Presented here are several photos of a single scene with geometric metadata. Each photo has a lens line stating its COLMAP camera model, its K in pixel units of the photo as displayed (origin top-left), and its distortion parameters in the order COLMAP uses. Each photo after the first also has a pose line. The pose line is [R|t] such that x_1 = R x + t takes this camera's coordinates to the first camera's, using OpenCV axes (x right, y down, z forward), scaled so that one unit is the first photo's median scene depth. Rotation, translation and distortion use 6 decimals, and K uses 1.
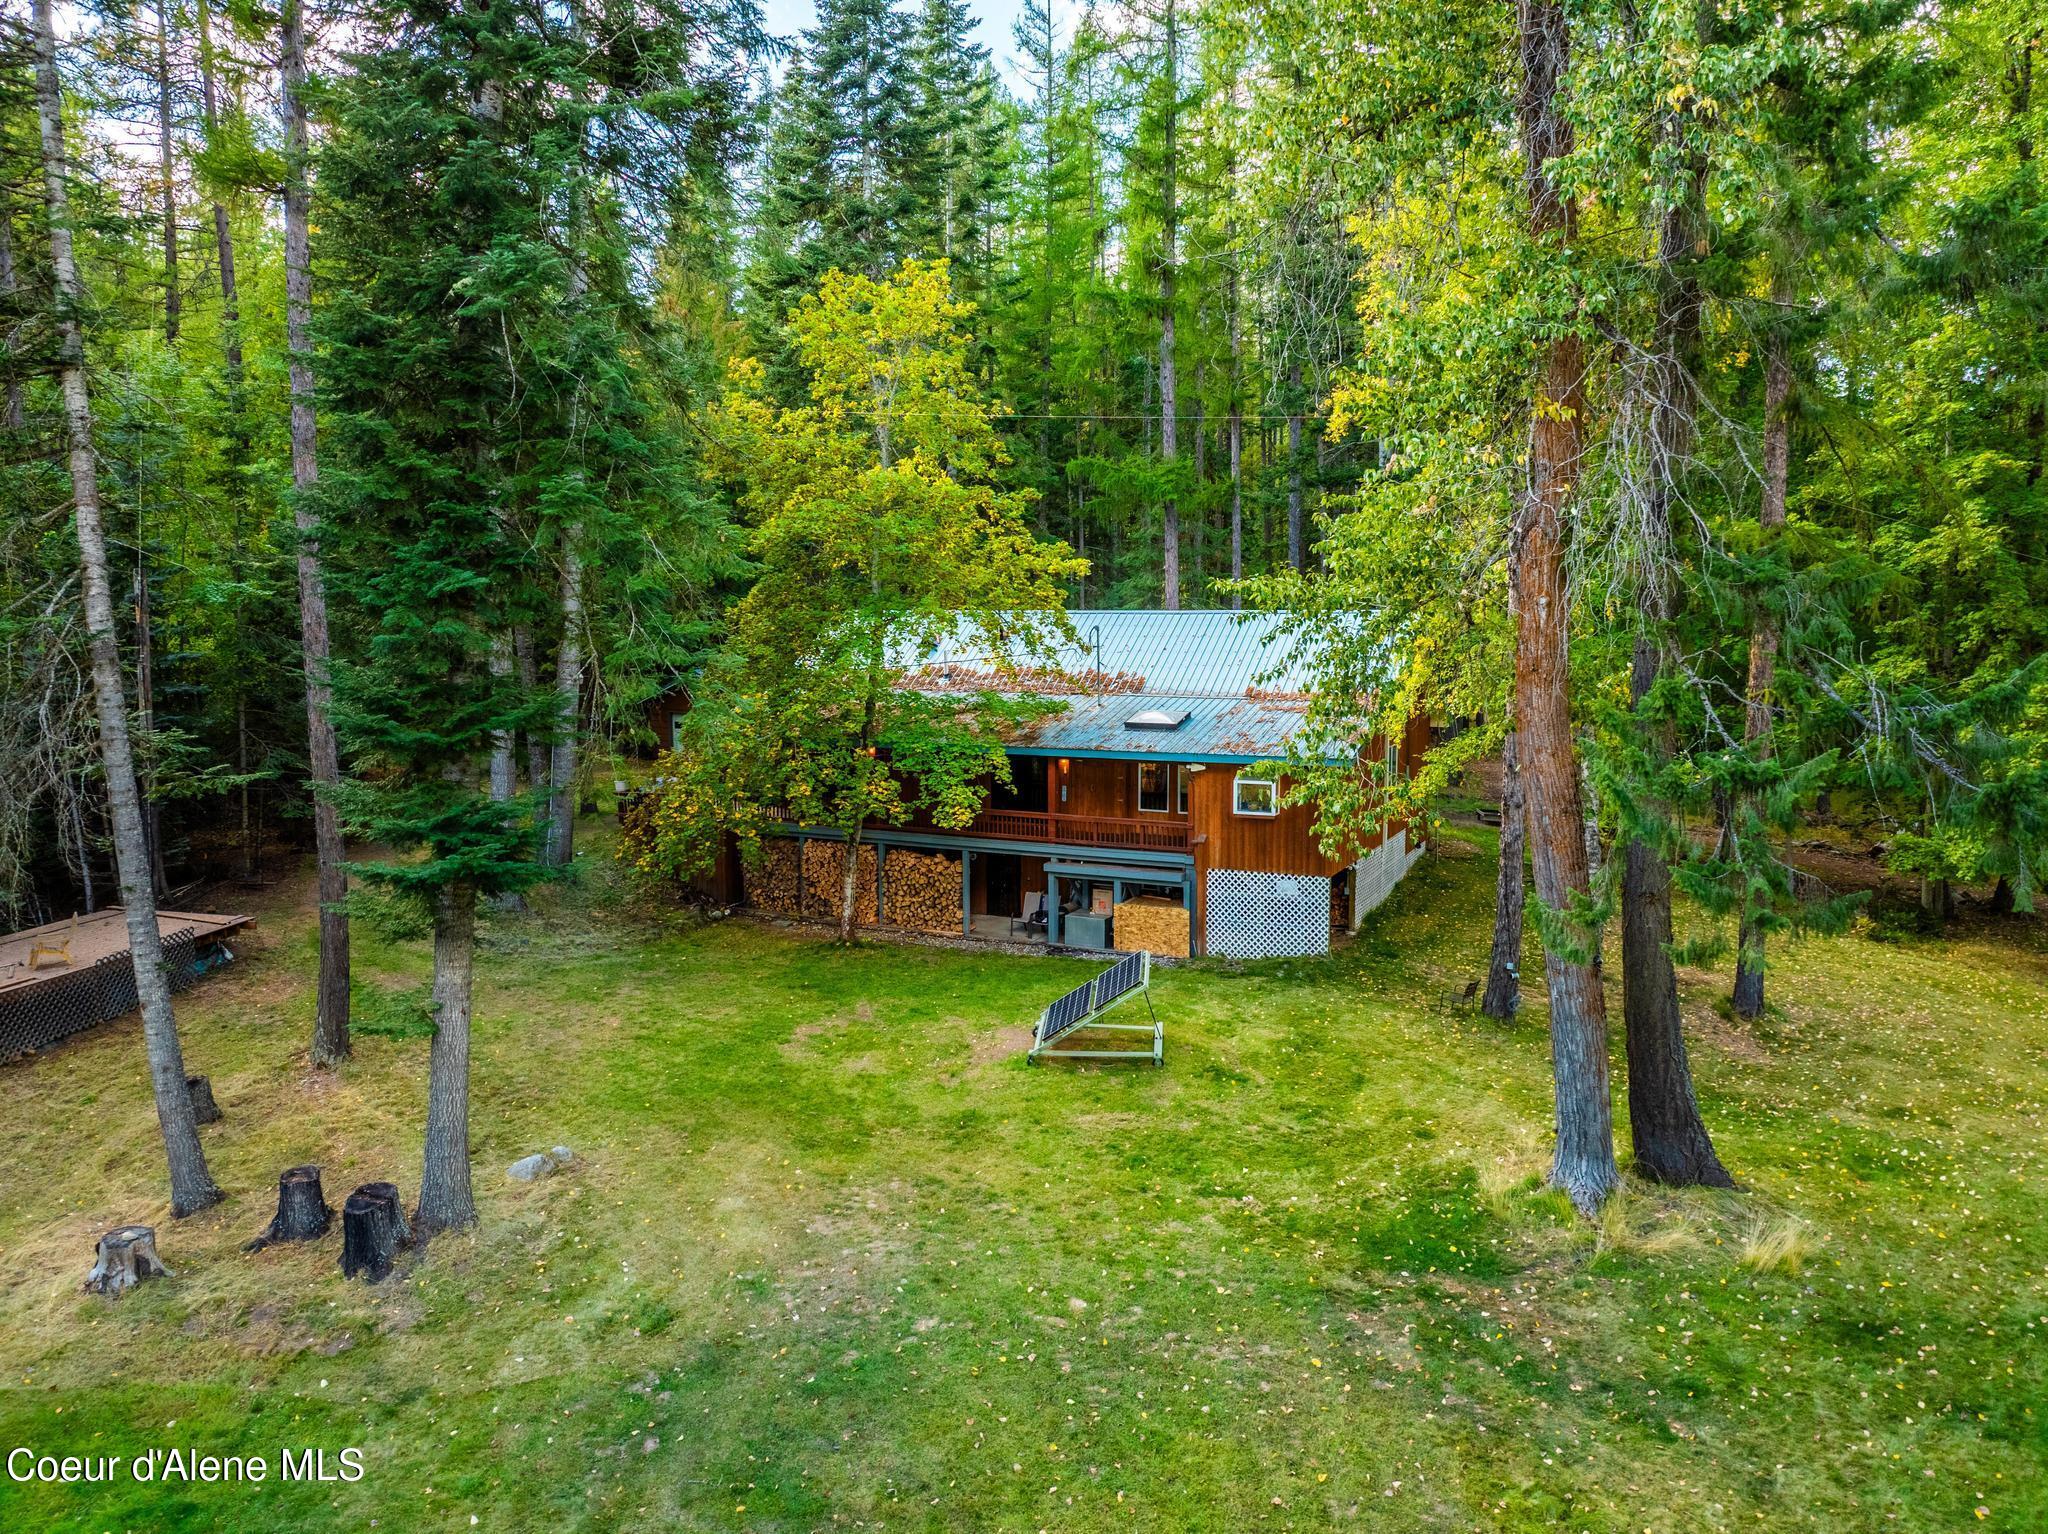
lens RADIAL K [[1446.2, 0, 1024.0], [0, 1446.2, 767.0], [0, 0, 1]] dist [-0.042817, 0.010757]
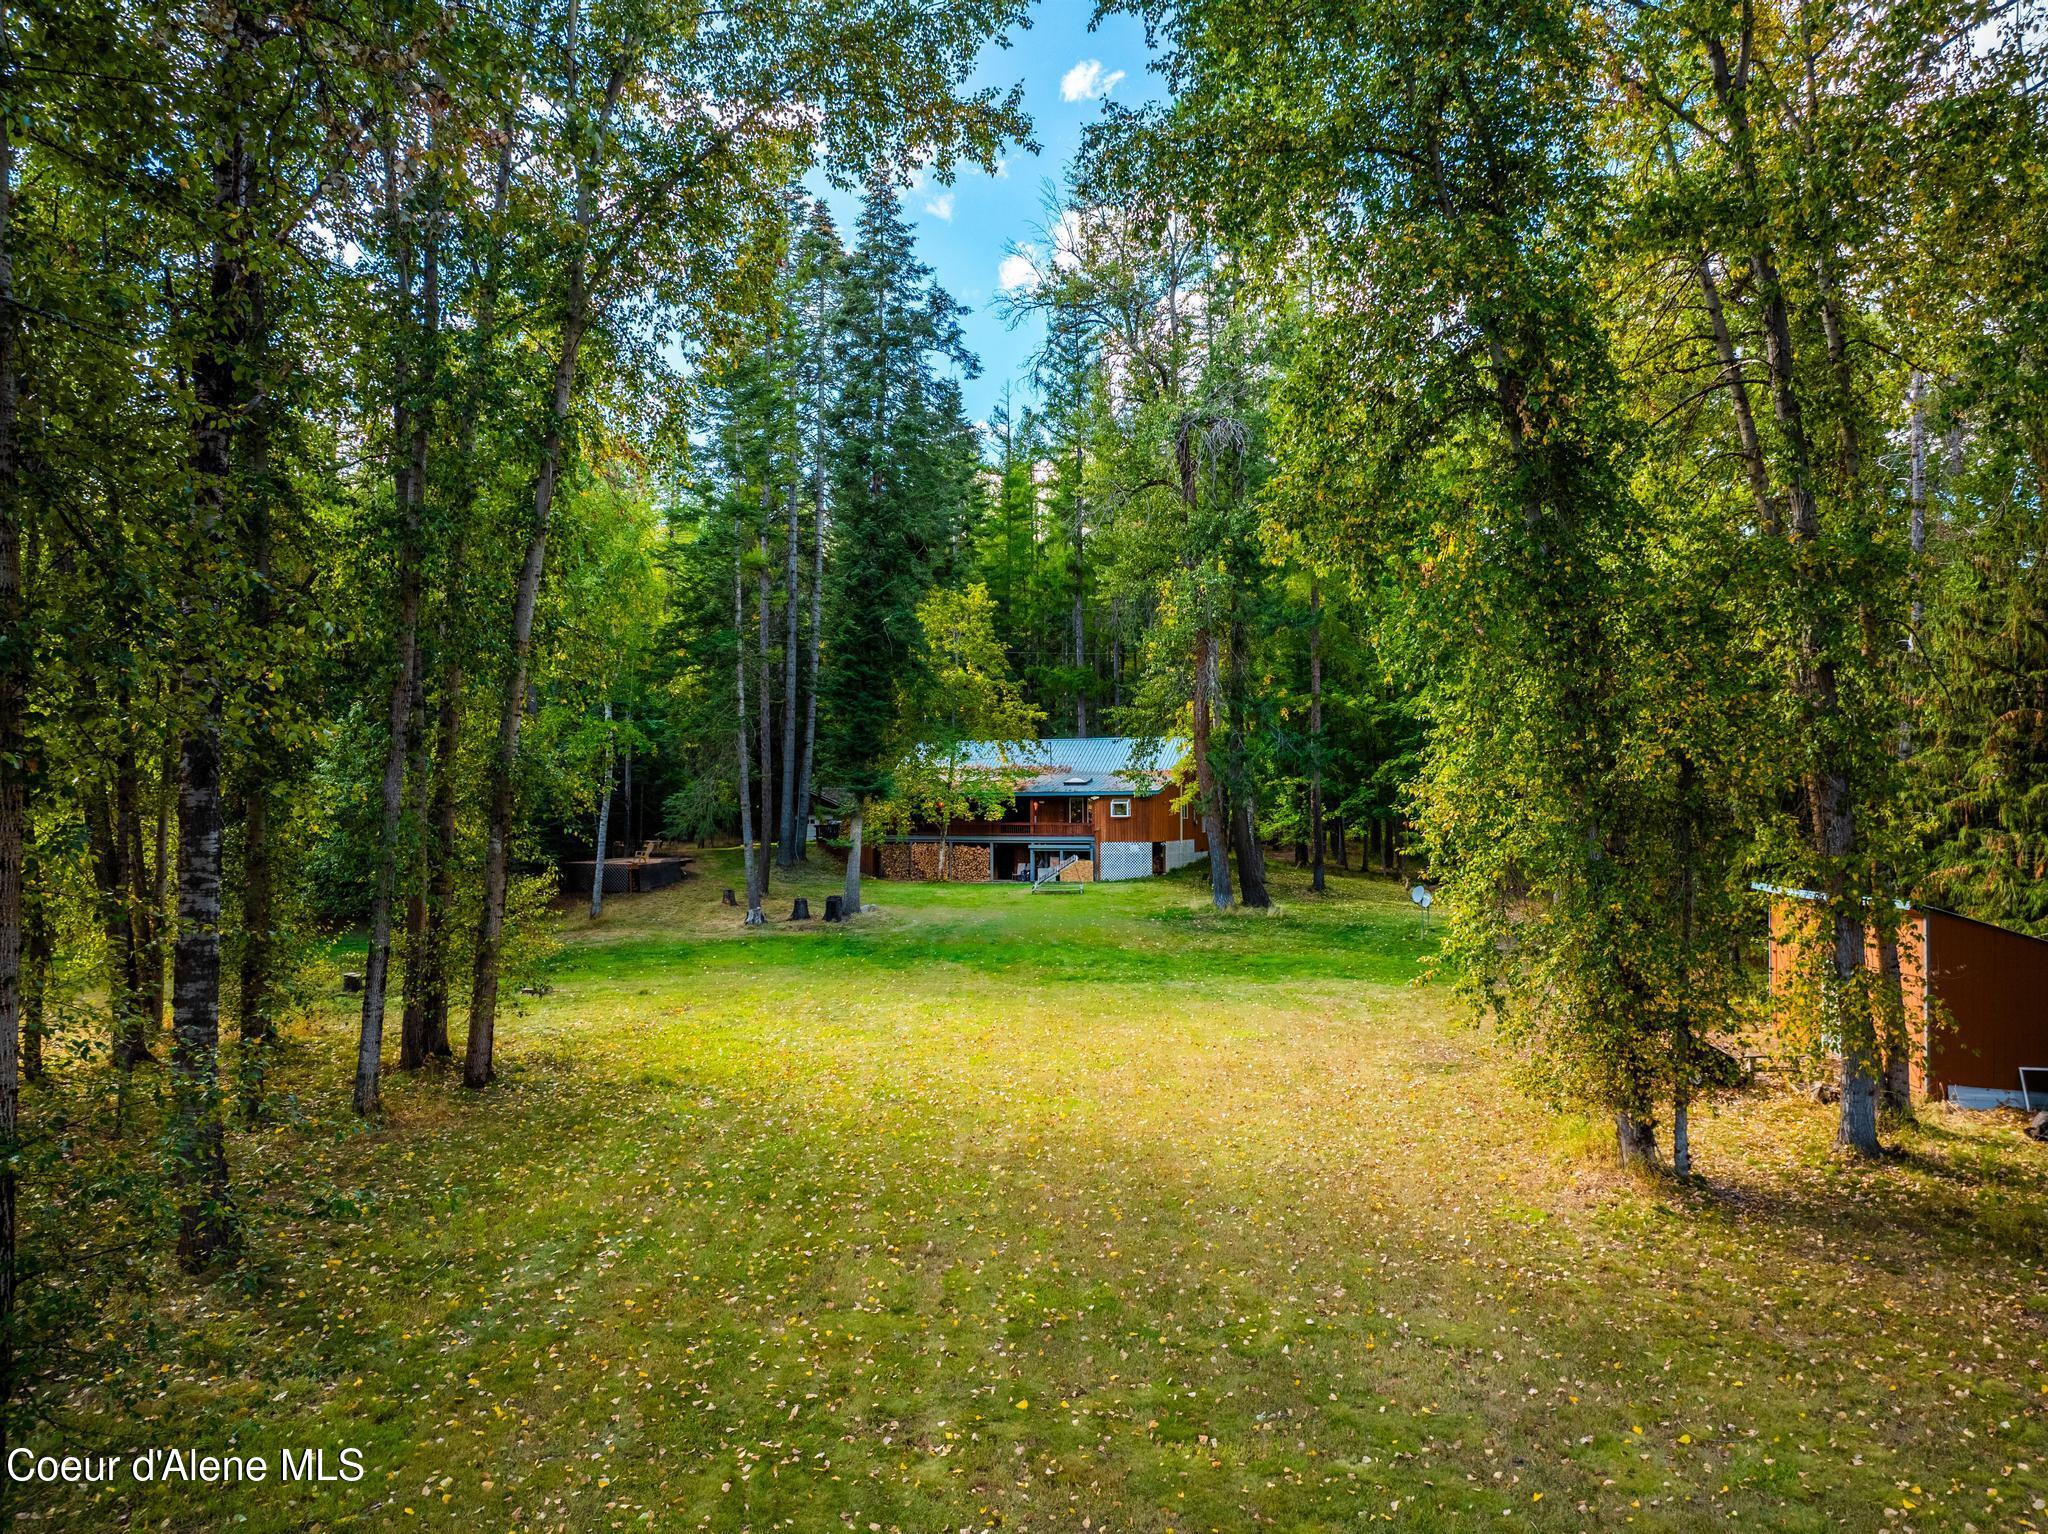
lens RADIAL K [[1446.2, 0, 1024.0], [0, 1446.2, 767.0], [0, 0, 1]] dist [-0.042817, 0.010757]
pose [[0.997868, 0.002382, 0.065214, -0.200978], [0.006624, 0.990477, -0.137520, 0.367637], [-0.064920, 0.137659, 0.988350, -1.779887]]
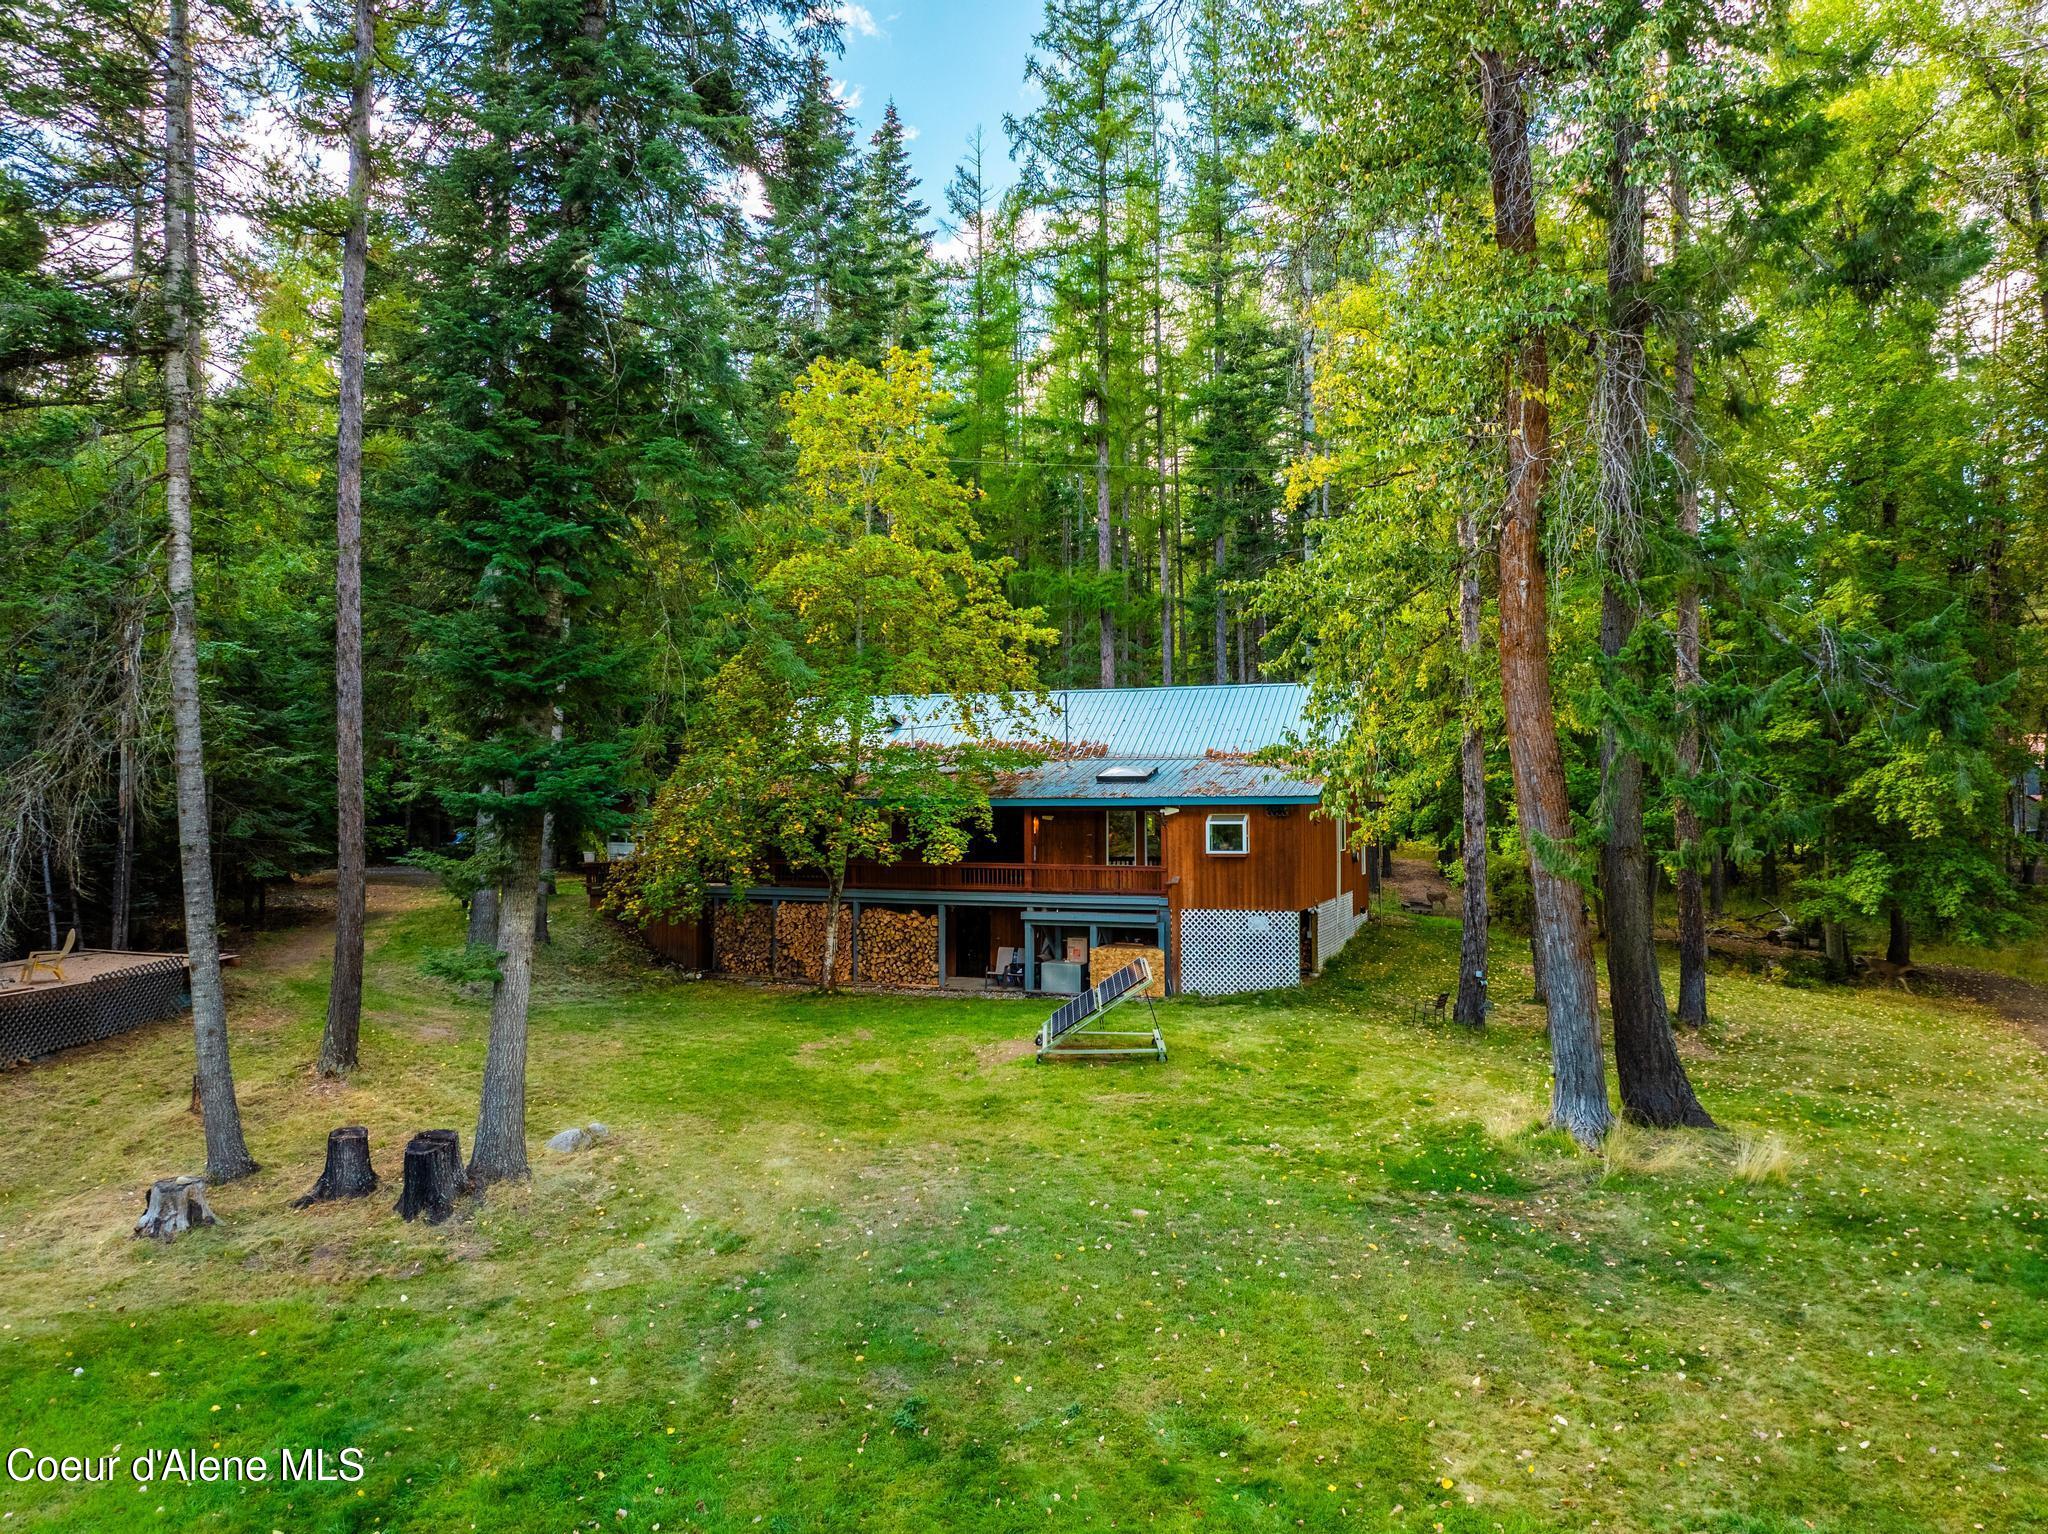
lens RADIAL K [[1446.8, 0, 1024.0], [0, 1446.8, 767.0], [0, 0, 1]] dist [-0.034271, -0.007356]
pose [[0.996486, 0.002601, 0.083725, -0.102035], [0.008255, 0.991603, -0.129055, 0.140028], [-0.083357, 0.129293, 0.988097, -0.055160]]
